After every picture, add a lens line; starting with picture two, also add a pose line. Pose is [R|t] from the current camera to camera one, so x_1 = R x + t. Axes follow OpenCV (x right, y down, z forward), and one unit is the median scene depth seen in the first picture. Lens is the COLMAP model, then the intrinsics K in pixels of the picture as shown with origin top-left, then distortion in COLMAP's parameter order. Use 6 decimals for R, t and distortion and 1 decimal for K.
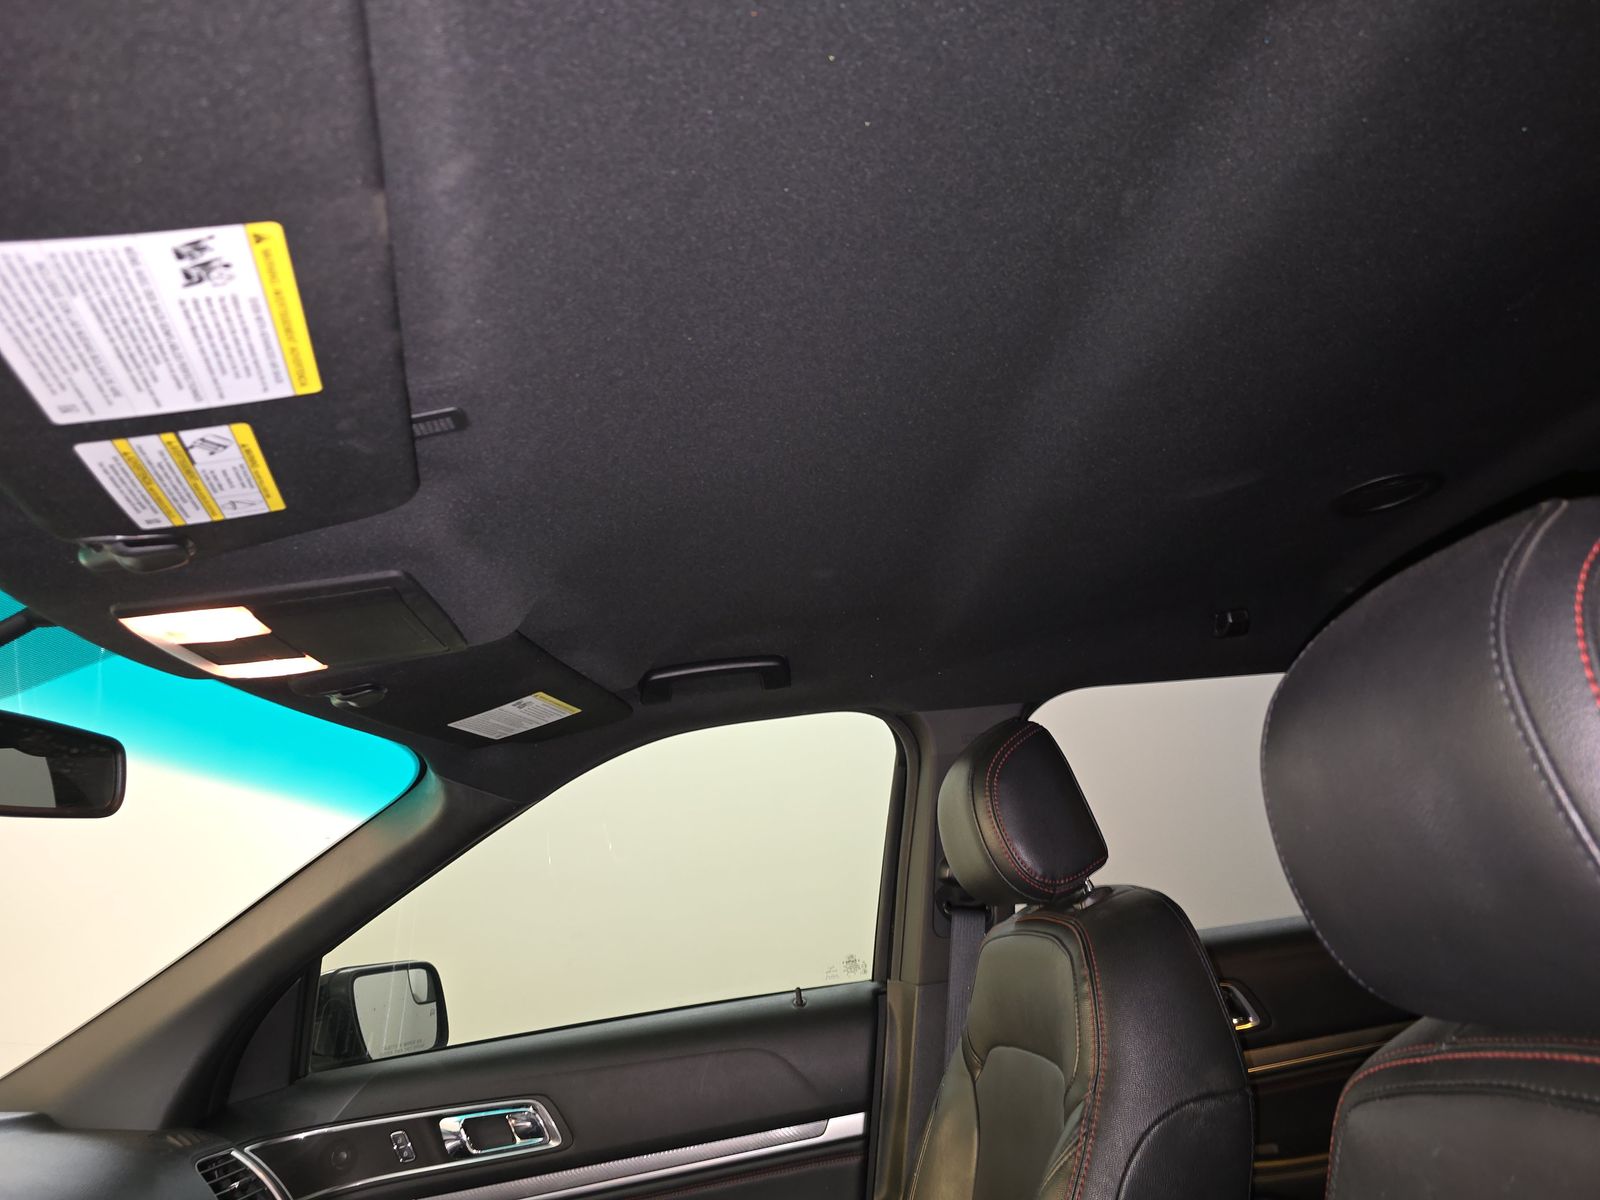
lens RADIAL K [[1133.0, 0, 805.0], [0, 1133.0, 633.2], [0, 0, 1]] dist [0.006753, 0.000517]
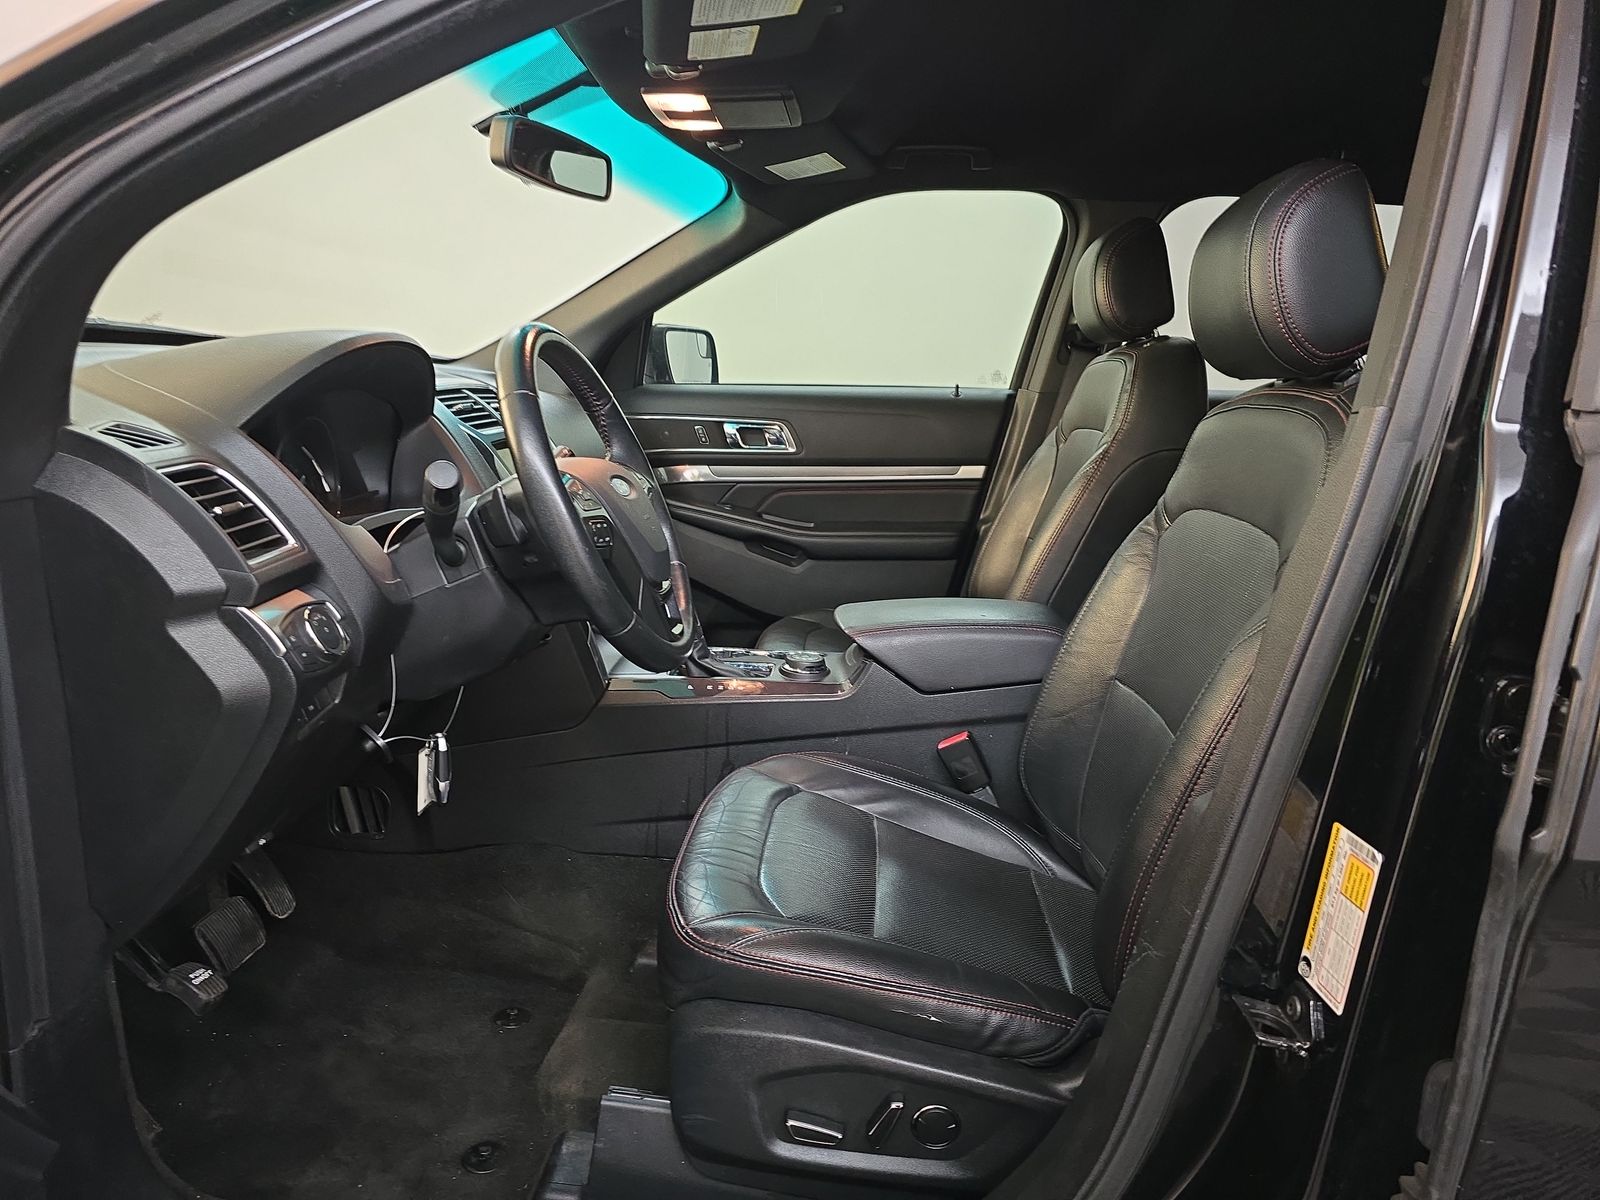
lens RADIAL K [[1133.0, 0, 805.0], [0, 1133.0, 633.2], [0, 0, 1]] dist [0.006753, 0.000517]
pose [[0.978834, 0.179770, -0.097813, 0.002496], [-0.115745, 0.880425, 0.459842, -0.064259], [0.168783, -0.438788, 0.882597, -0.530672]]
